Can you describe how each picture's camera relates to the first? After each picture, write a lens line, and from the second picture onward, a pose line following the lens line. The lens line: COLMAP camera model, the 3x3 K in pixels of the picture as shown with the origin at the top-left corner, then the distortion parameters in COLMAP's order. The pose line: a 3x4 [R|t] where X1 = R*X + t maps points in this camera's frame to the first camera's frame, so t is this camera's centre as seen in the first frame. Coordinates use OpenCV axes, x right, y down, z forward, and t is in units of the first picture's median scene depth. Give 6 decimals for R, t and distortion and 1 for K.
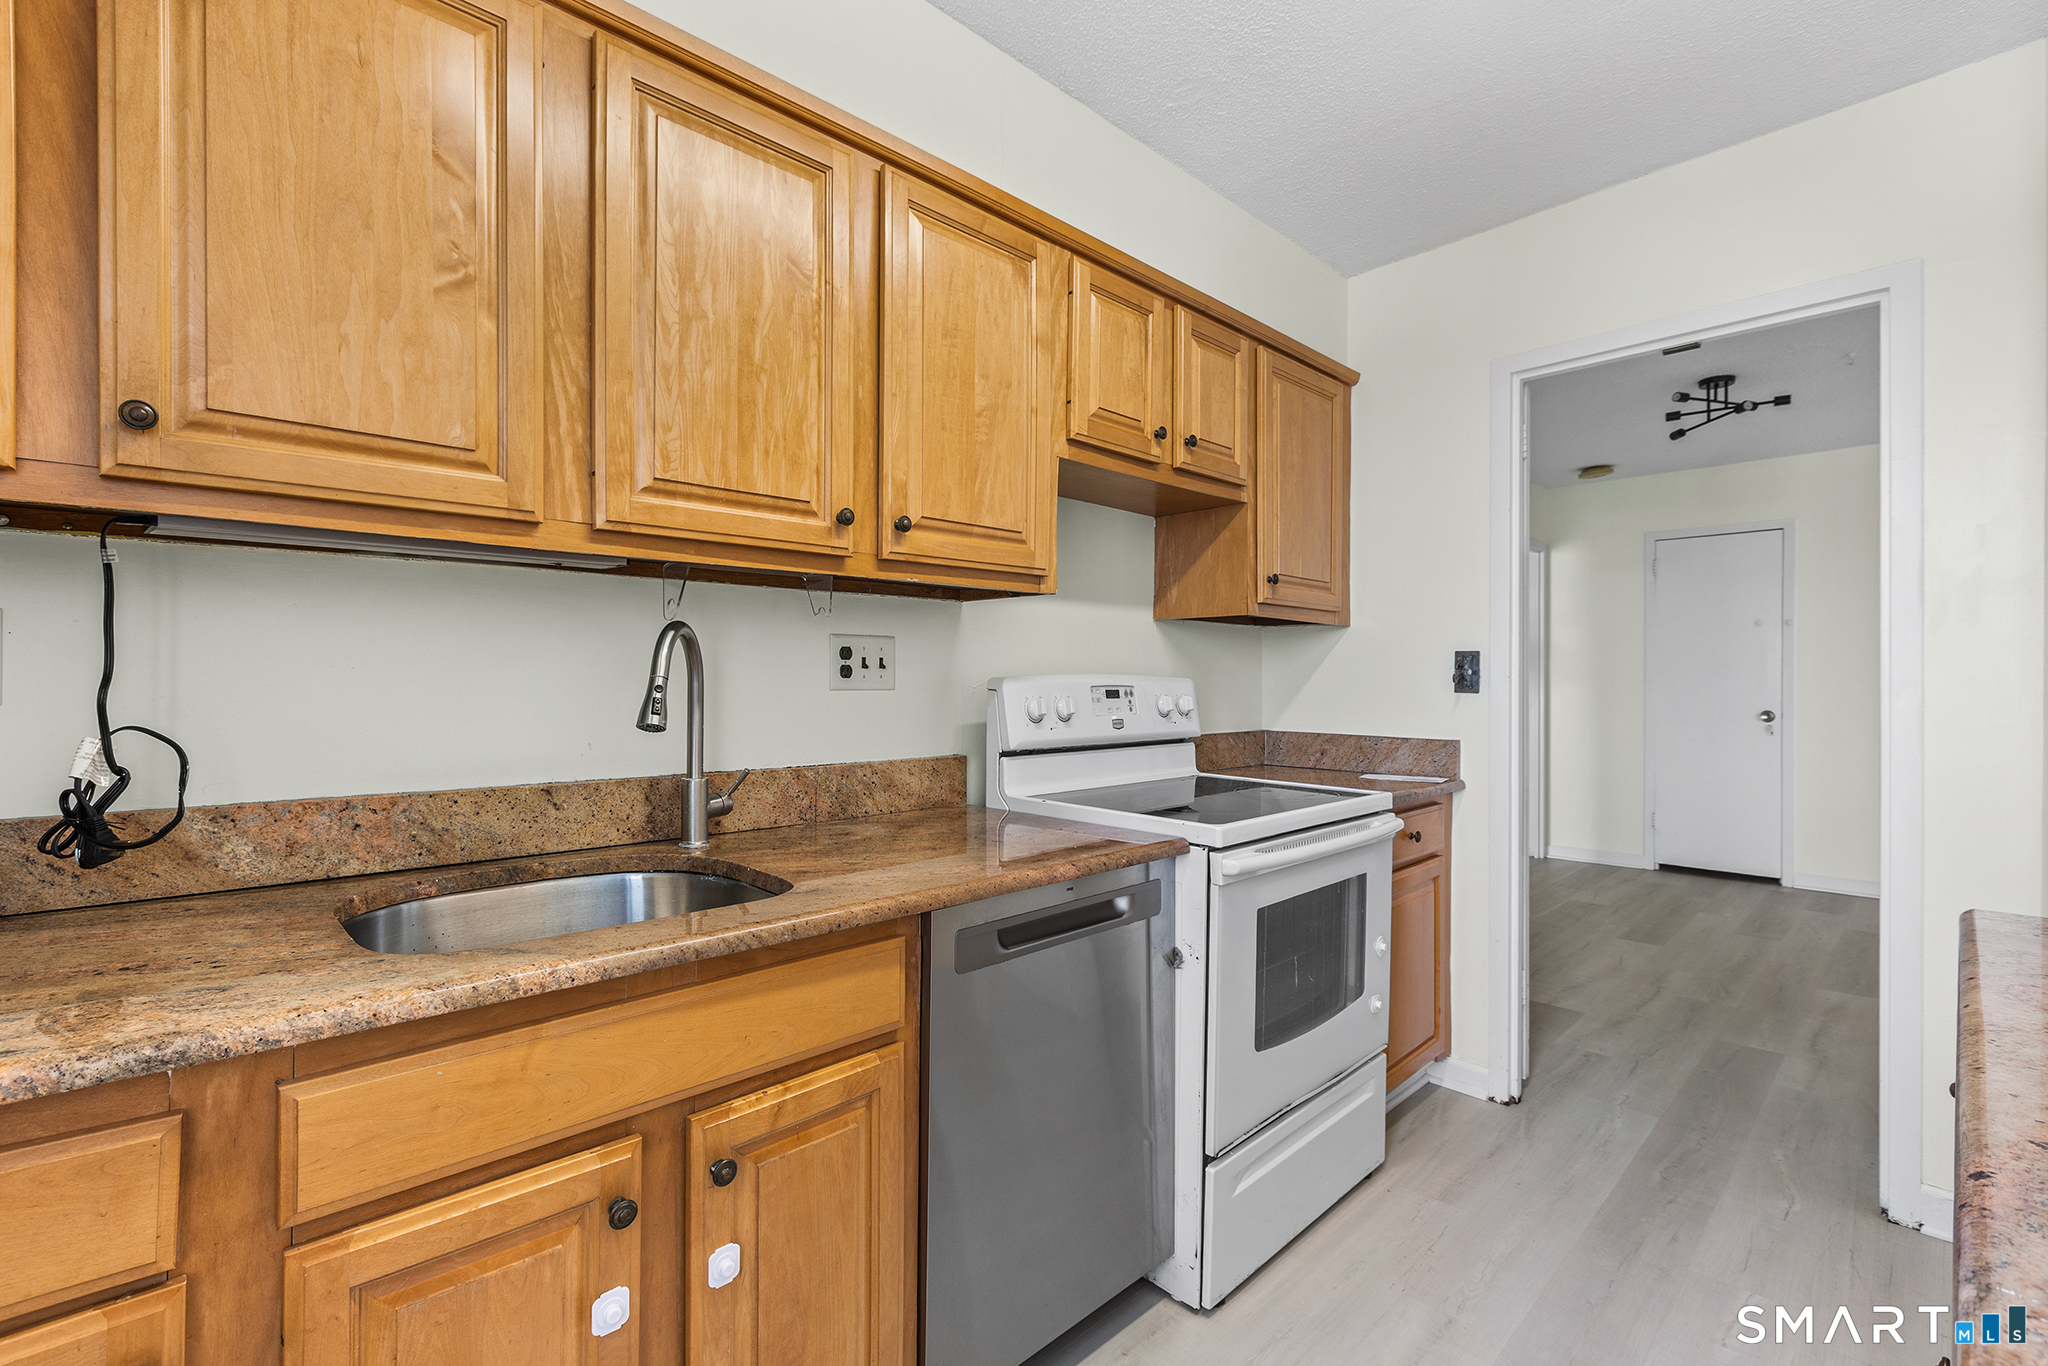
lens RADIAL K [[955.8, 0, 1008.2], [0, 955.8, 692.5], [0, 0, 1]] dist [0.001521, -0.001105]
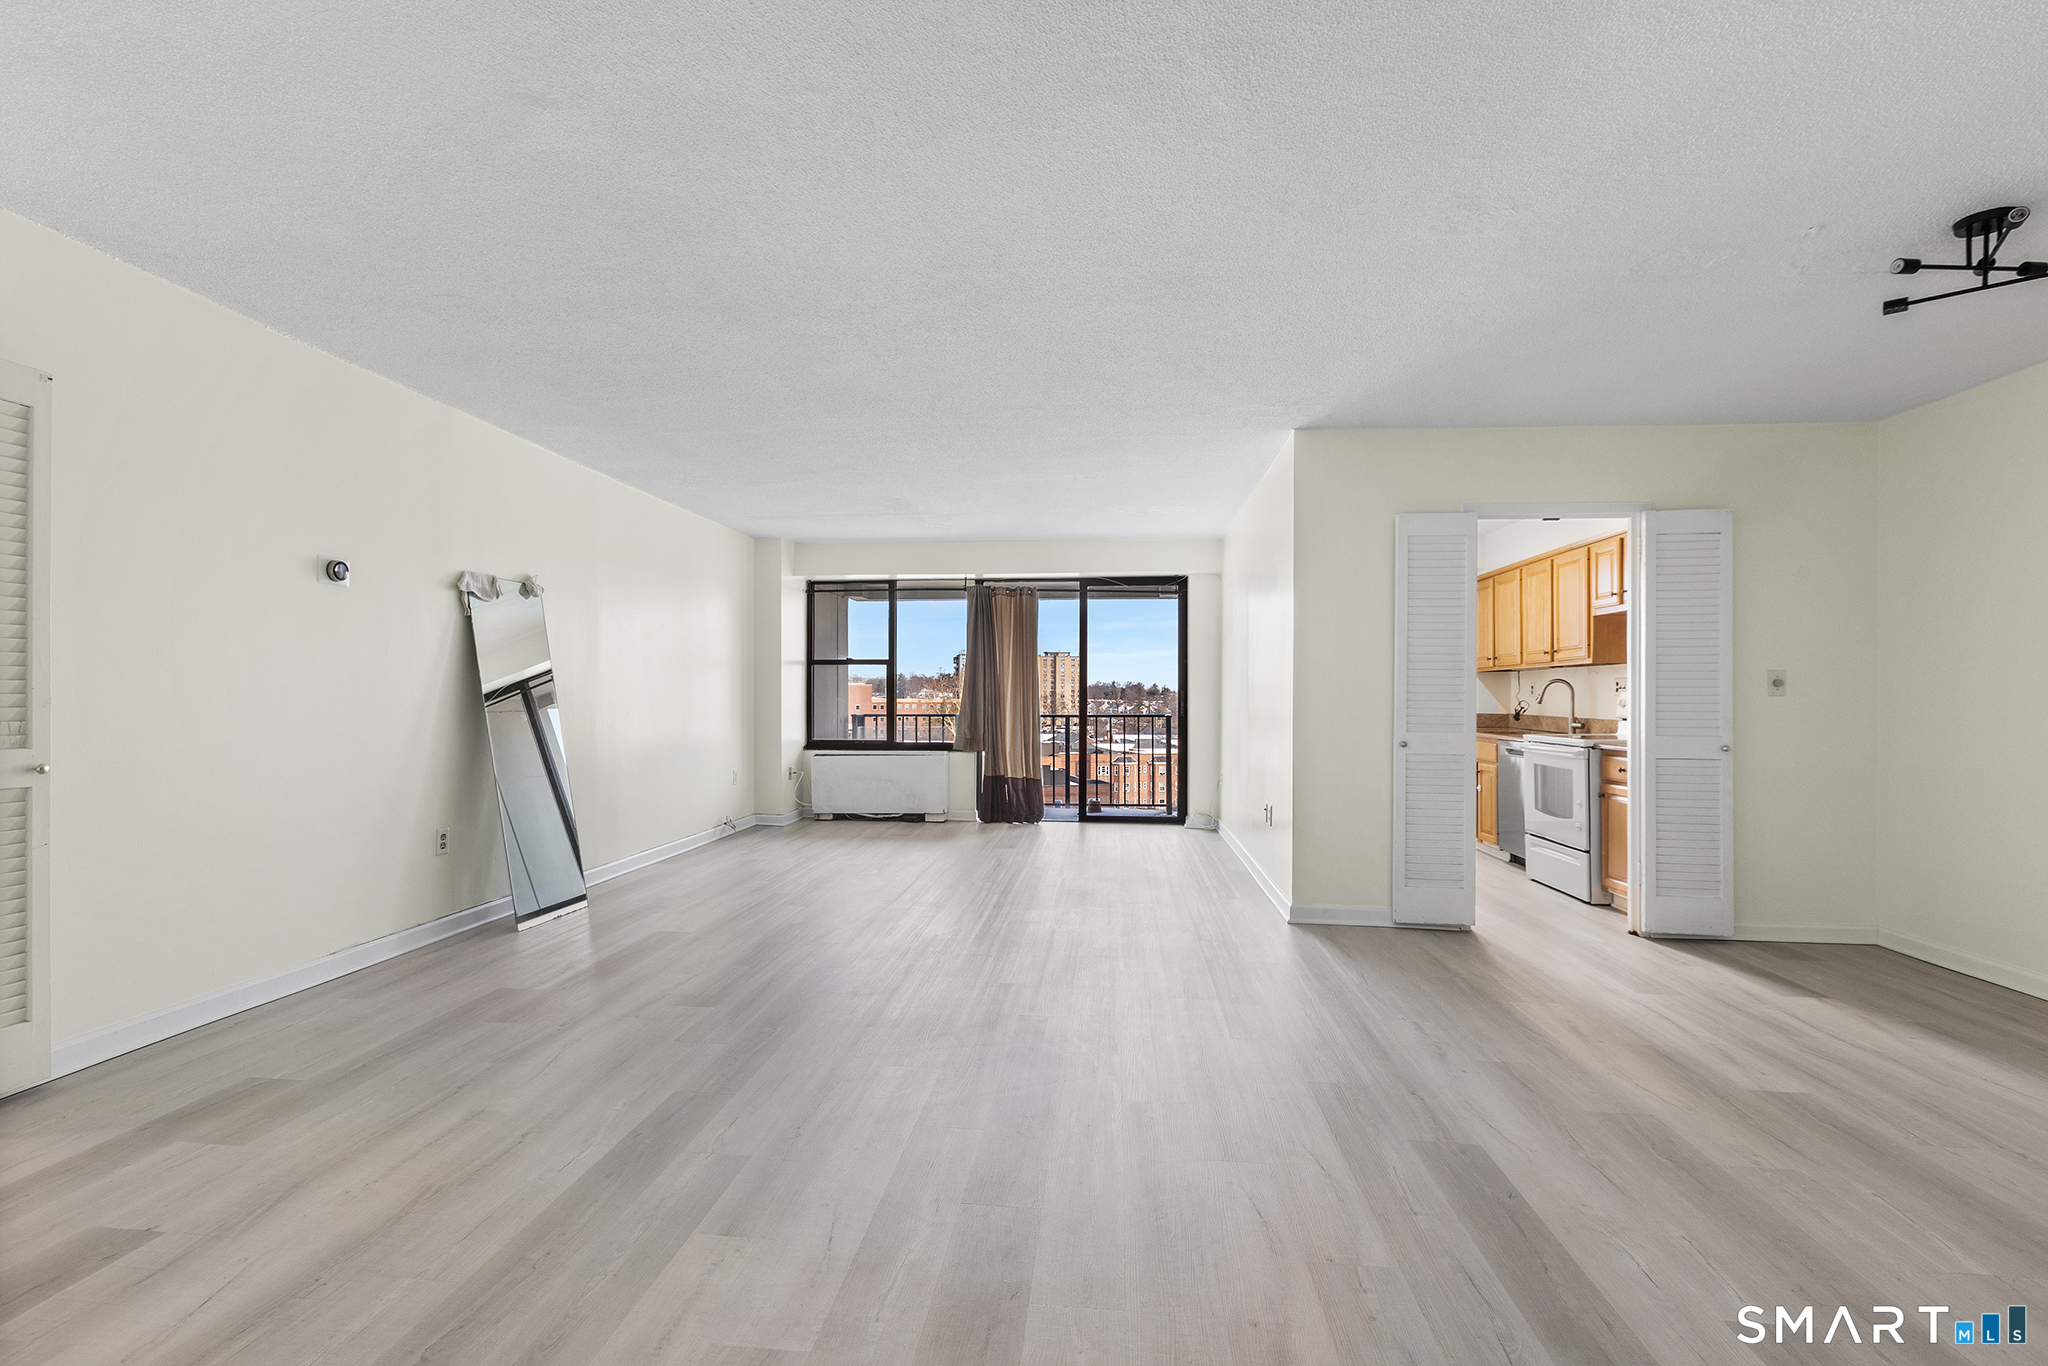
lens RADIAL K [[955.8, 0, 1008.2], [0, 955.8, 692.5], [0, 0, 1]] dist [0.001521, -0.001105]
pose [[-0.779728, -0.006007, -0.626089, 2.978985], [-0.006932, 0.999976, -0.000962, -0.023006], [0.626080, 0.003590, -0.779751, 1.924354]]
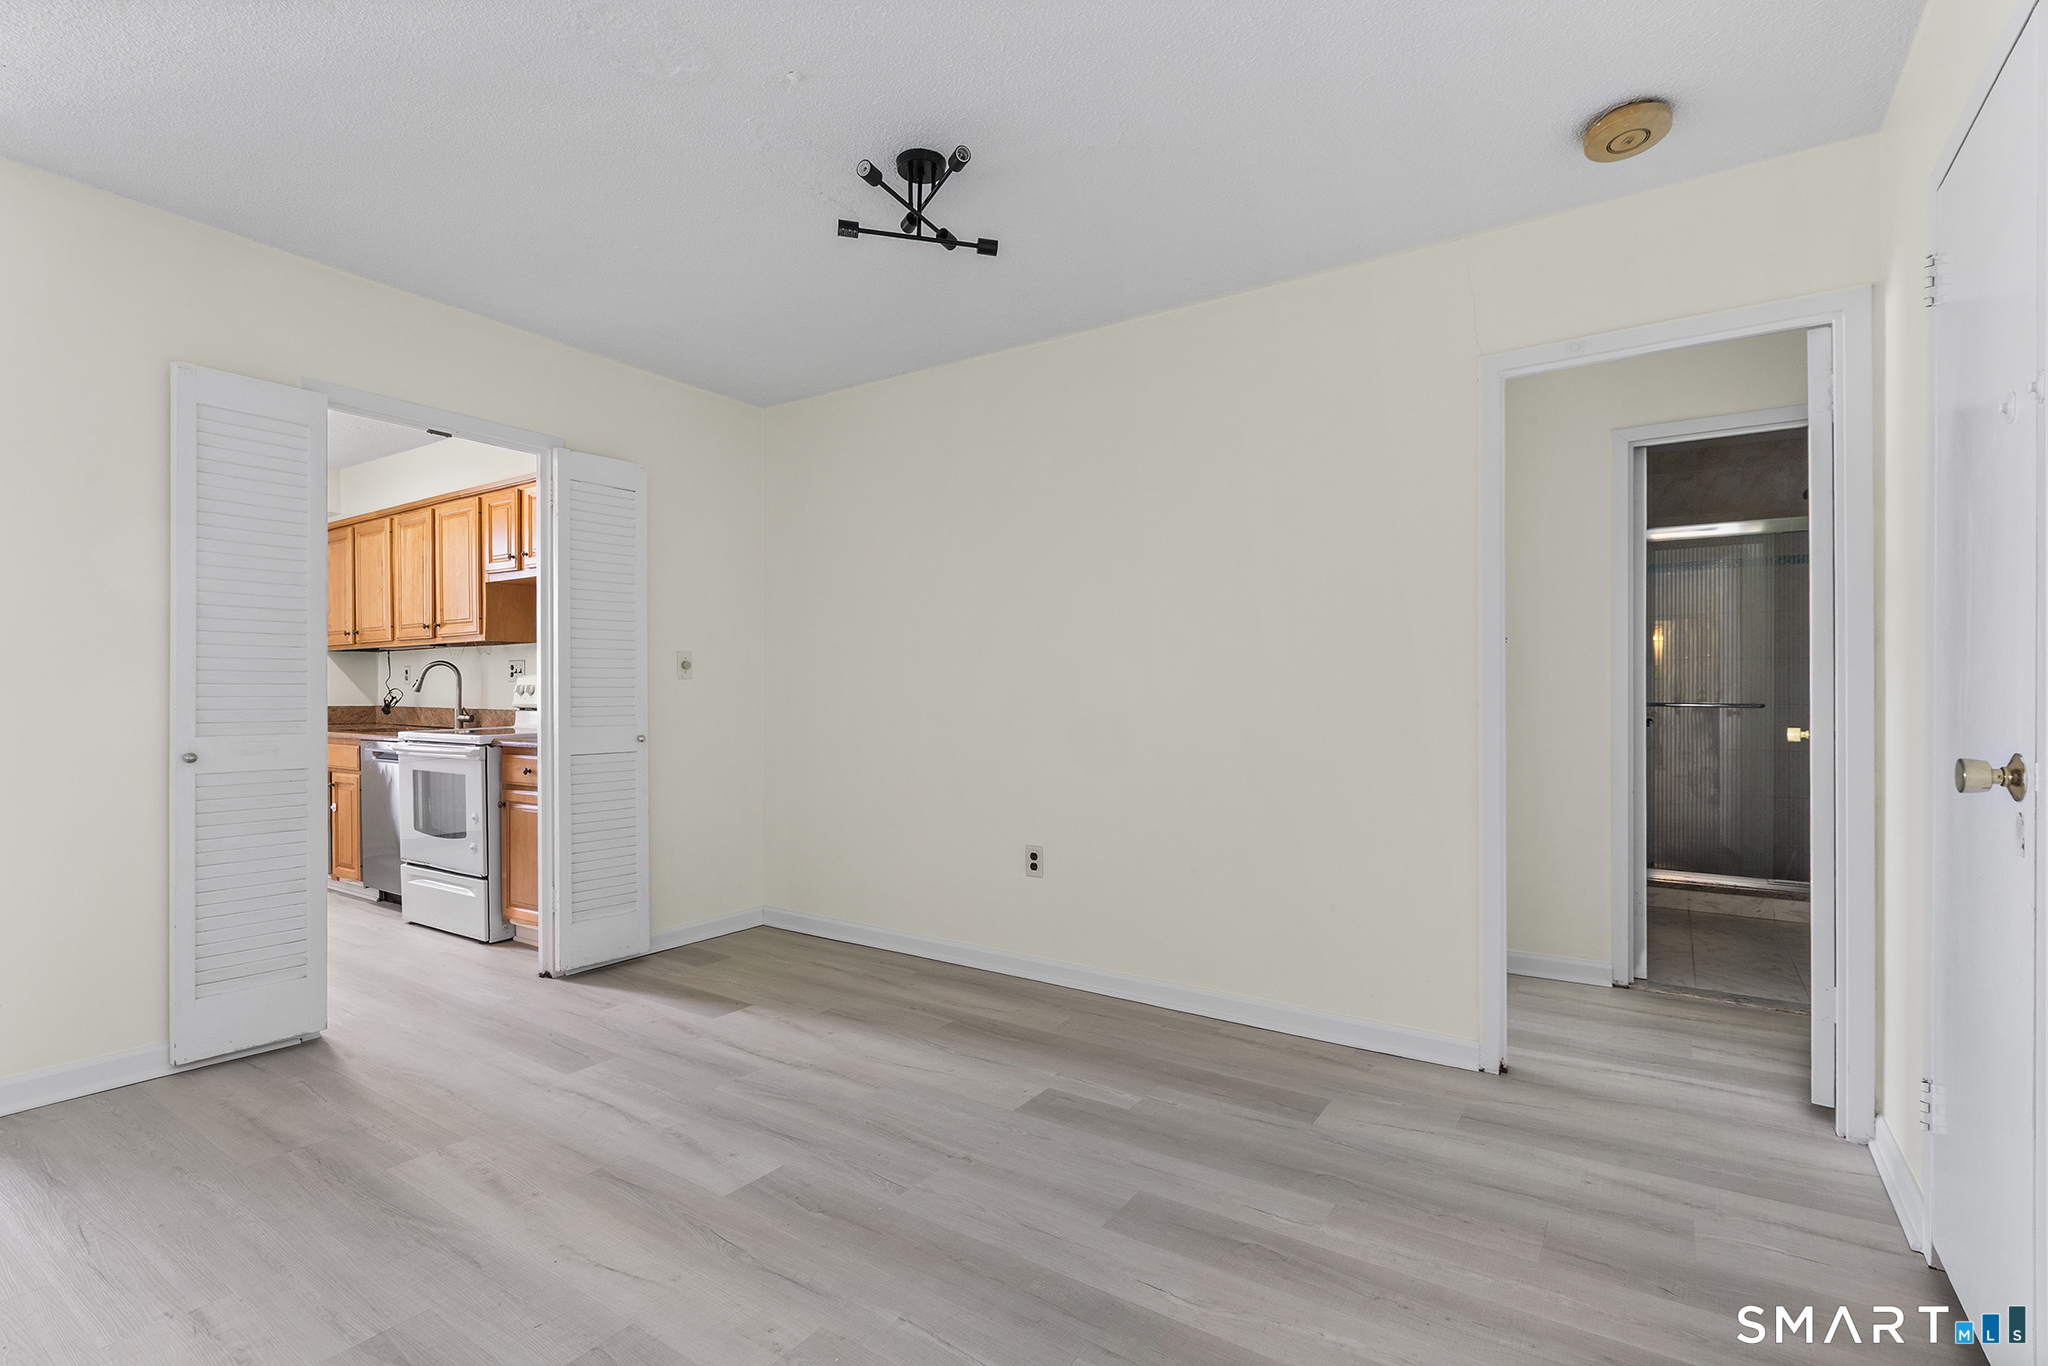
lens RADIAL K [[955.8, 0, 1008.2], [0, 955.8, 692.5], [0, 0, 1]] dist [0.001521, -0.001105]
pose [[0.175946, 0.001061, -0.984399, 2.403706], [-0.002001, 0.999998, 0.000720, -0.005742], [0.984398, 0.001843, 0.175948, 1.660382]]
